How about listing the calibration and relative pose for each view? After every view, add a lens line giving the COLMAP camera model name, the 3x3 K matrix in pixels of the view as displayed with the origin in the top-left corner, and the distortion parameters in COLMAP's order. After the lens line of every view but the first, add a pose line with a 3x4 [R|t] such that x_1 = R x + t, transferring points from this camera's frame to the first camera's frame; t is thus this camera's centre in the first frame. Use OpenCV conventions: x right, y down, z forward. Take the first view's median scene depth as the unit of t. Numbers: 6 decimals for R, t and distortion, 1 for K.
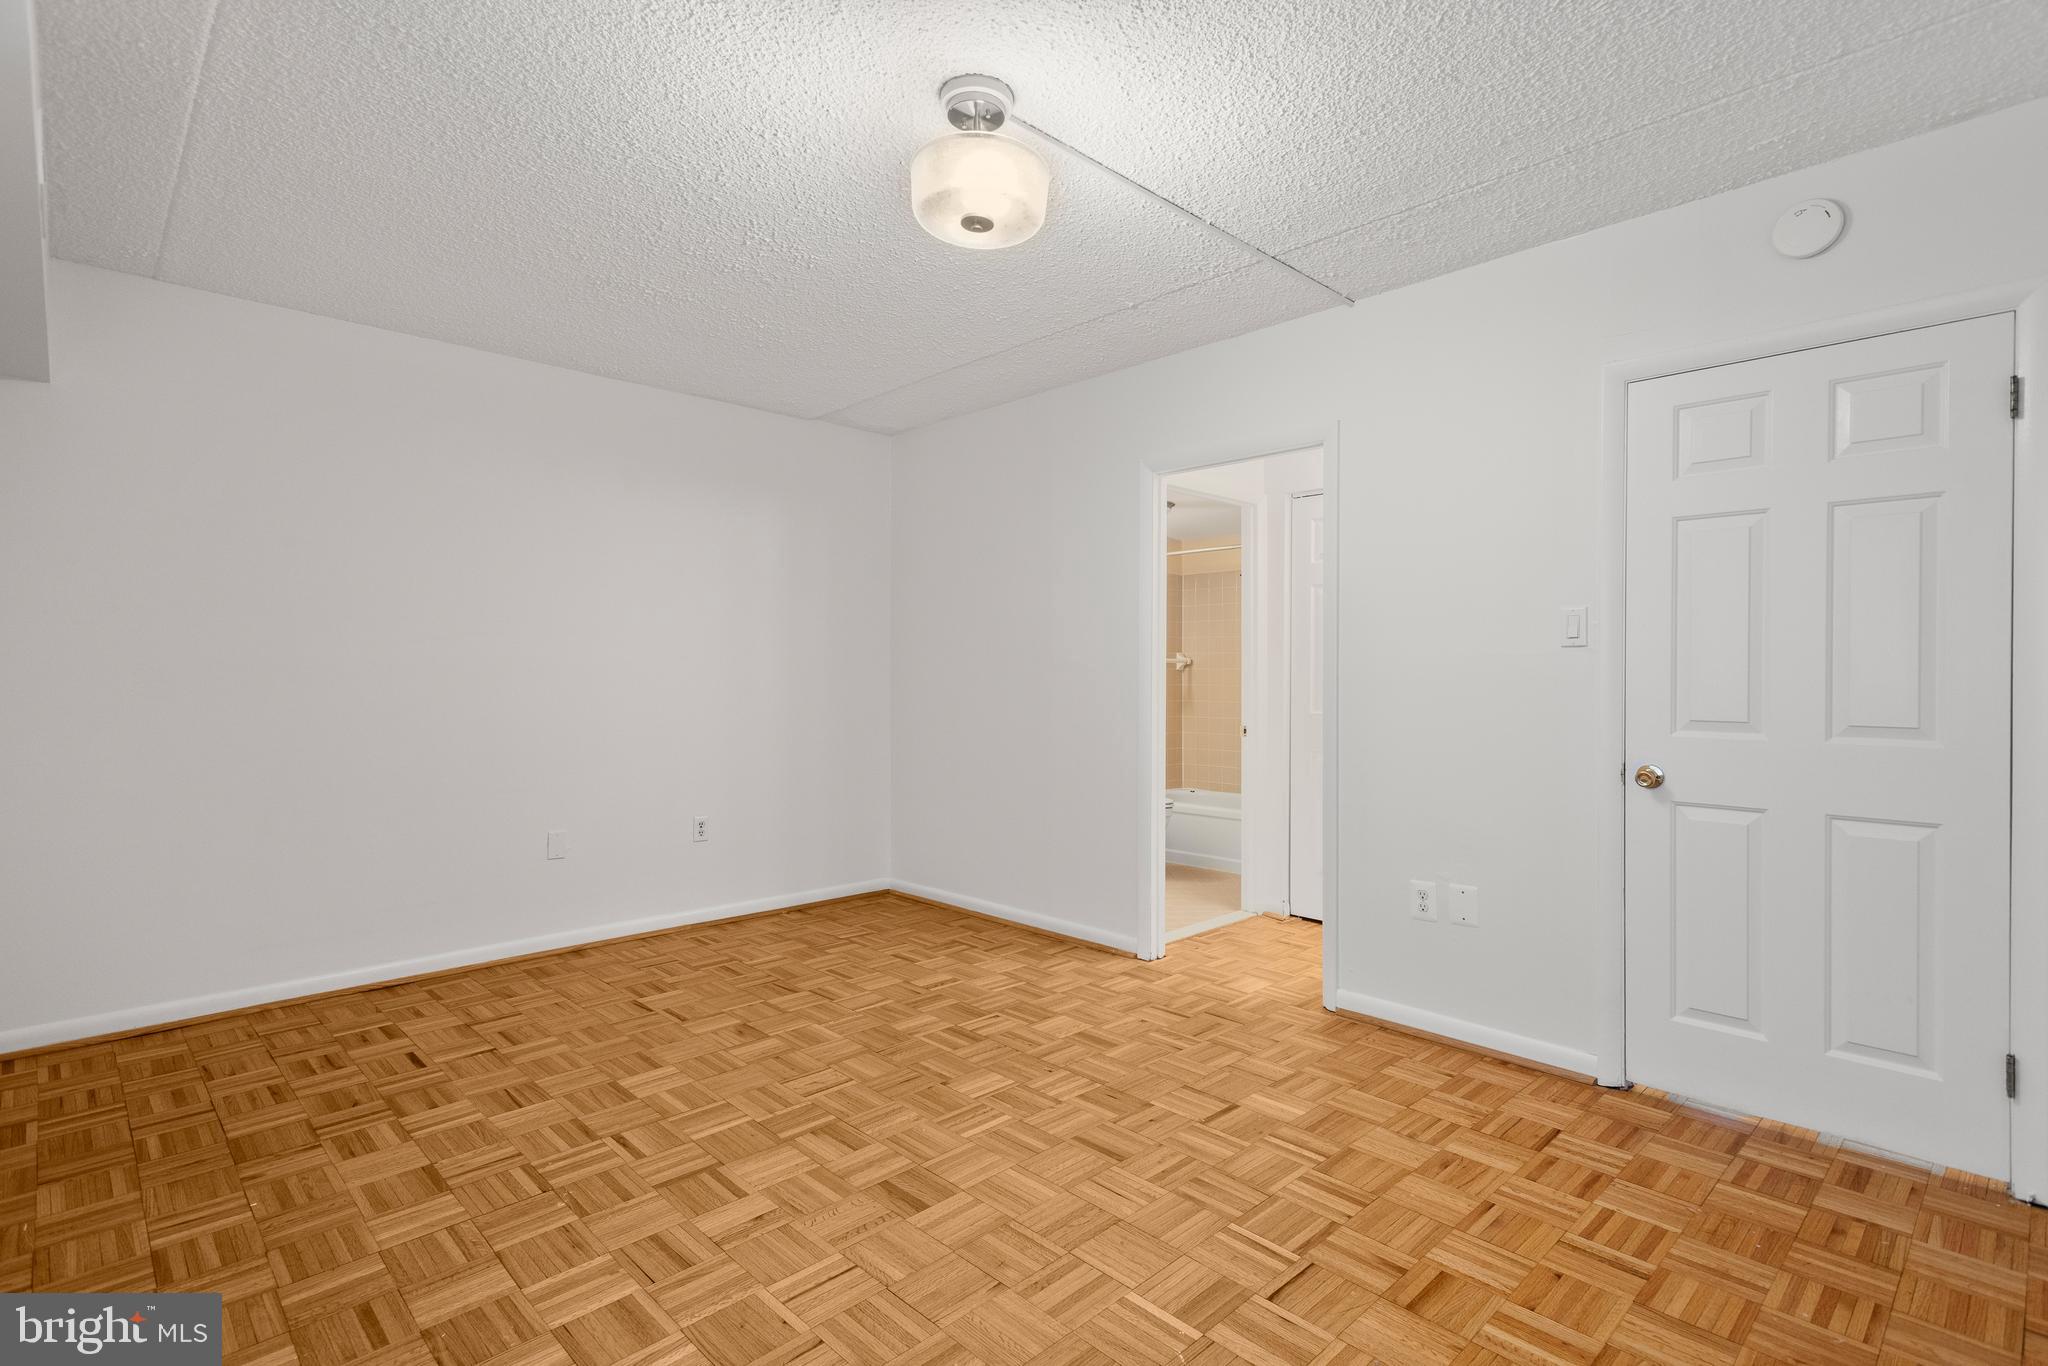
lens RADIAL K [[972.7, 0, 1024.0], [0, 972.7, 683.0], [0, 0, 1]] dist [0.015782, -0.000823]
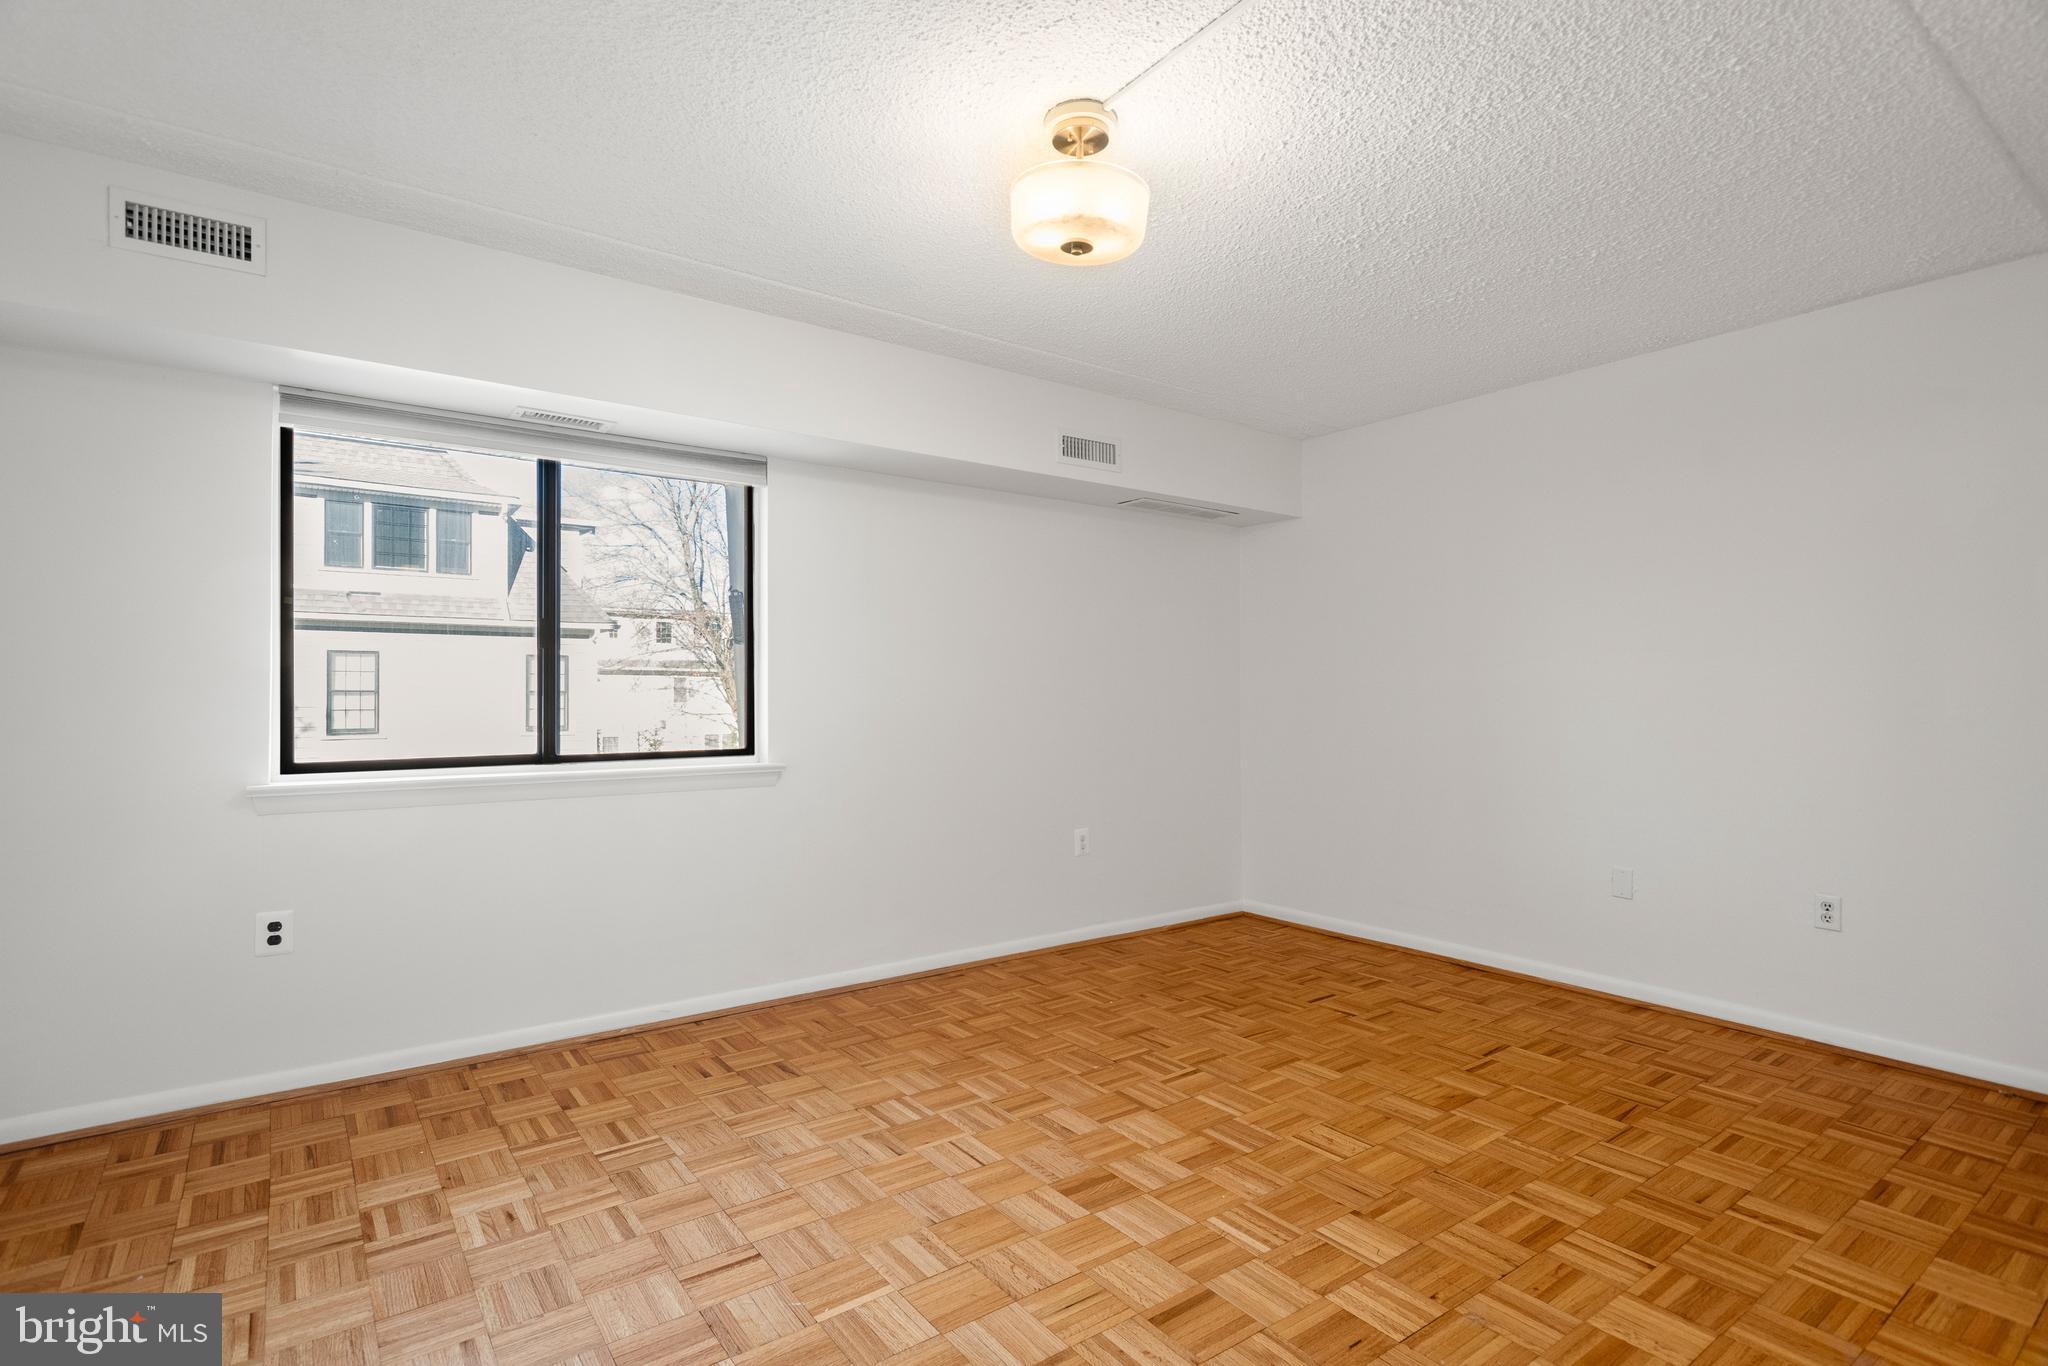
lens RADIAL K [[1004.0, 0, 1036.8], [0, 1004.0, 683.1], [0, 0, 1]] dist [0.002354, -0.001587]
pose [[-0.131618, -0.013732, -0.991205, 0.713701], [-0.007889, 0.999887, -0.012805, -0.003408], [0.991269, 0.006134, -0.131711, 0.797692]]
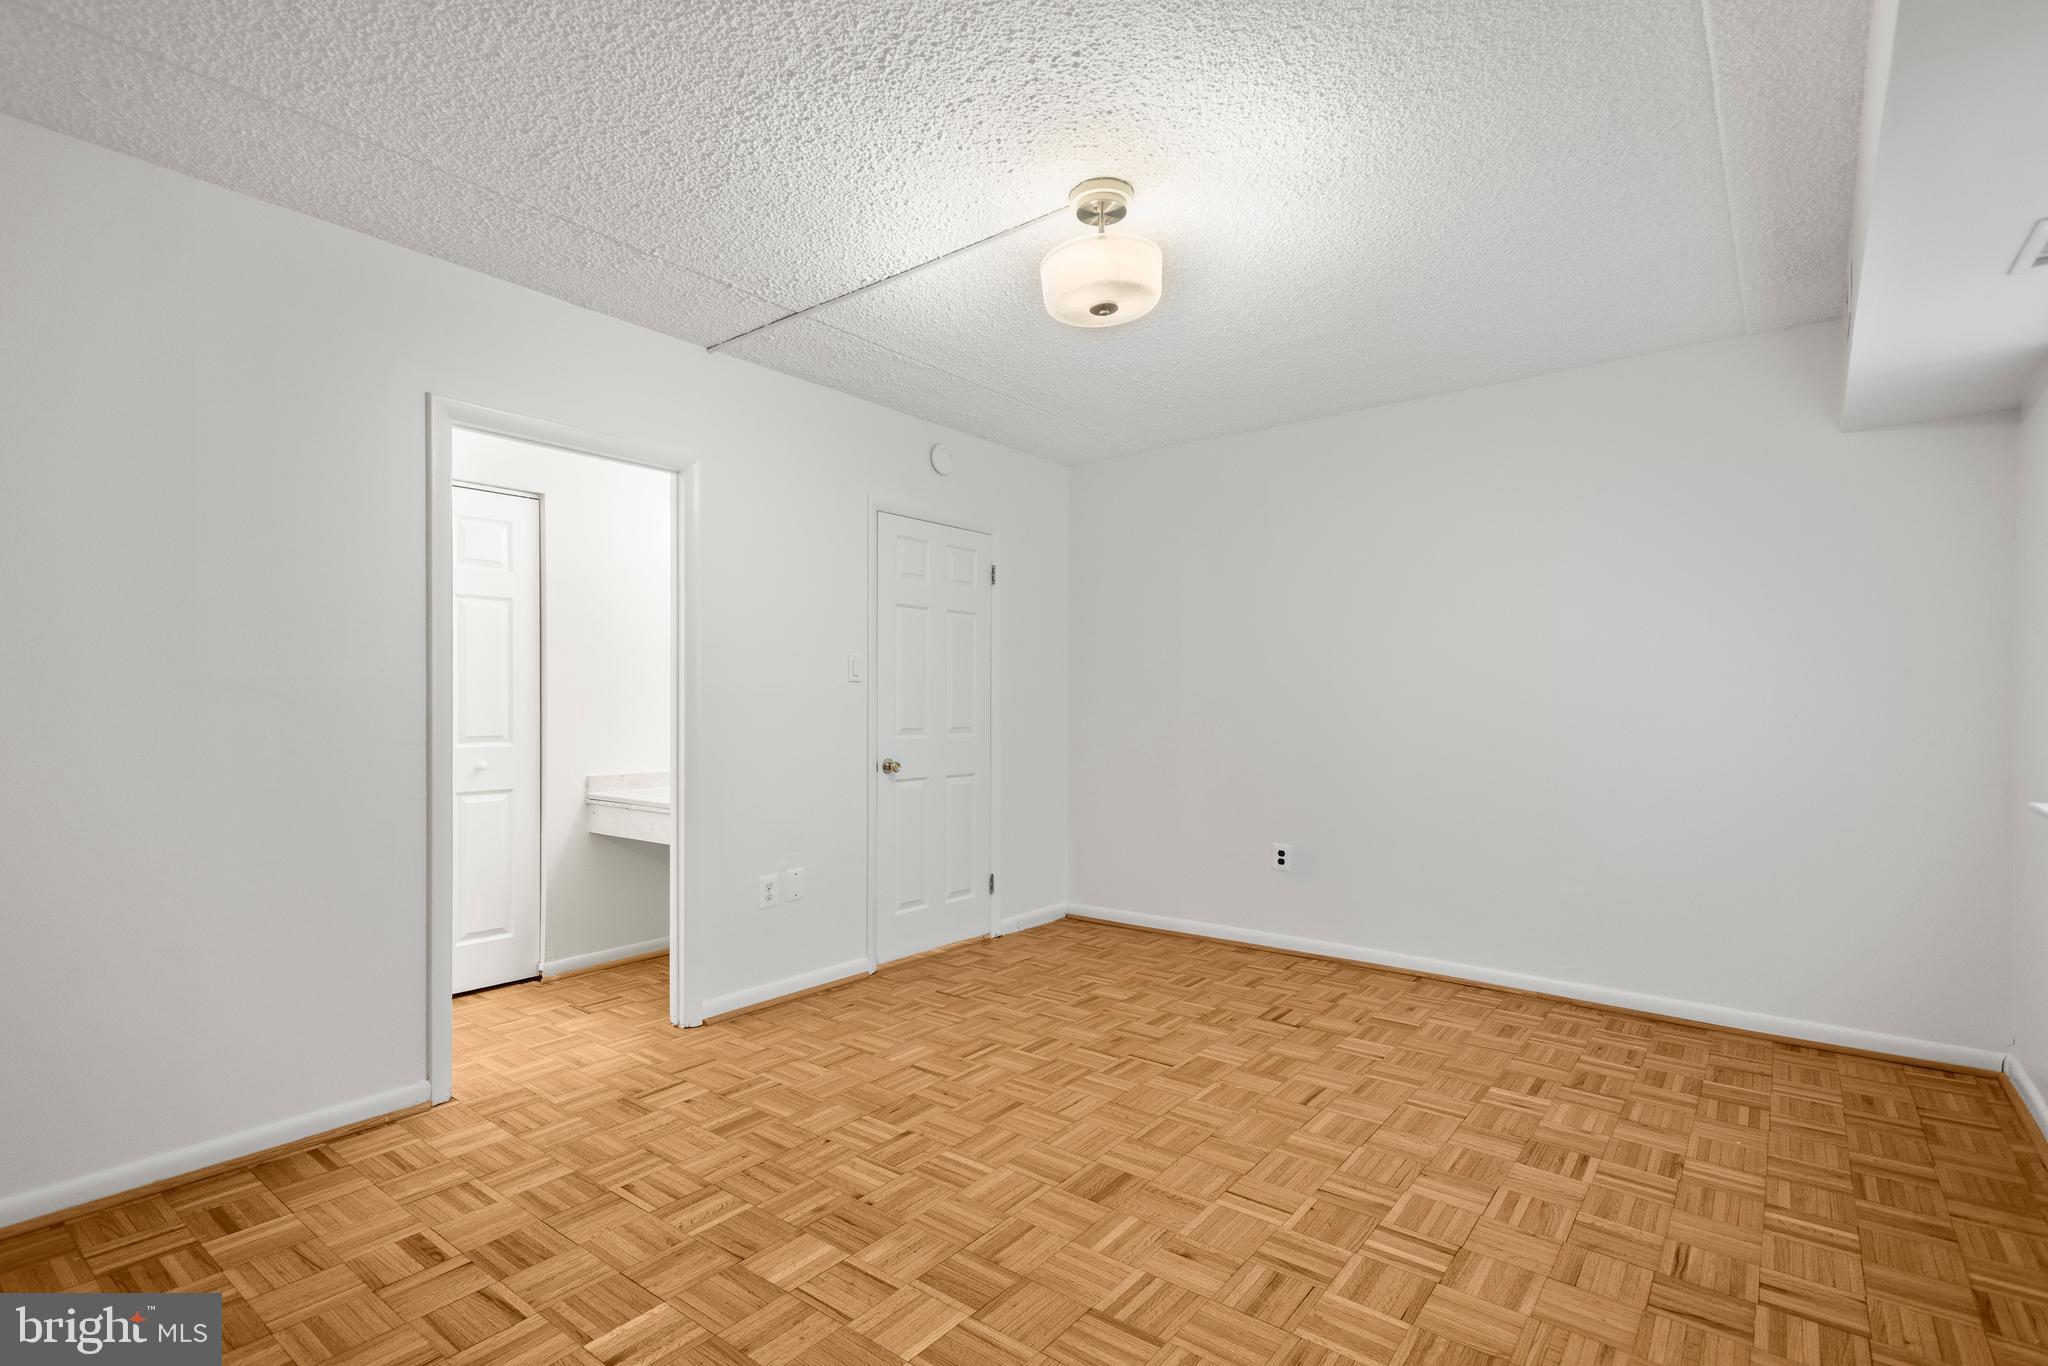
lens RADIAL K [[965.6, 0, 1017.9], [0, 965.6, 717.9], [0, 0, 1]] dist [0.001993, 0.000074]
pose [[-0.125135, -0.018660, 0.991964, -0.845377], [0.011438, 0.999730, 0.020249, -0.008983], [-0.992074, 0.013880, -0.124888, 0.901965]]
